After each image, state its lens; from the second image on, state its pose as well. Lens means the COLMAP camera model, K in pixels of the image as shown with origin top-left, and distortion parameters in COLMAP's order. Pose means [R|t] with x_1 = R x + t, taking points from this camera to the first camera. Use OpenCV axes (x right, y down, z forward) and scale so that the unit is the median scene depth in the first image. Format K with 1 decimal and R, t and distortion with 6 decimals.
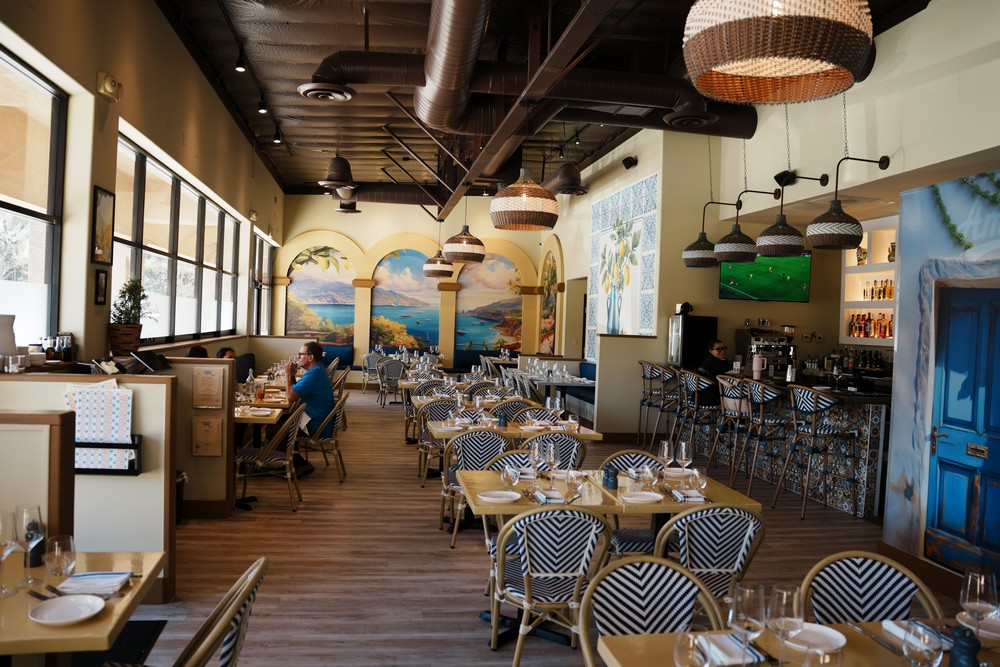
lens RADIAL K [[804.0, 0, 500.0], [0, 804.0, 333.5], [0, 0, 1]] dist [-0.199664, 0.184759]
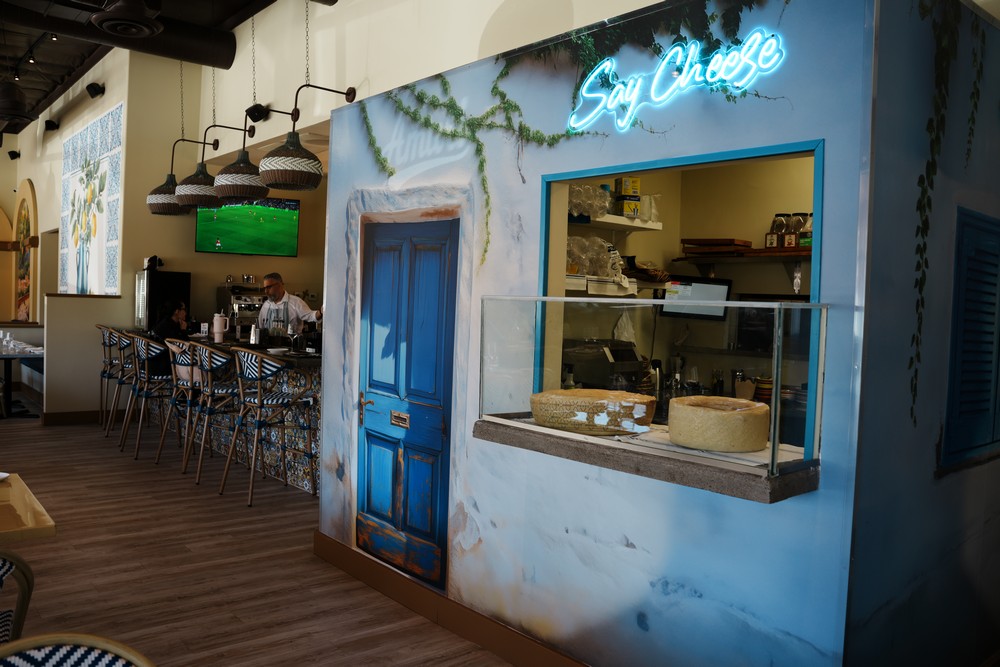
lens RADIAL K [[804.0, 0, 500.0], [0, 804.0, 333.5], [0, 0, 1]] dist [-0.199664, 0.184759]
pose [[0.852893, -0.028228, 0.521322, 0.172148], [0.005786, 0.998987, 0.044627, 0.014483], [-0.522053, -0.035046, 0.852193, 0.132128]]
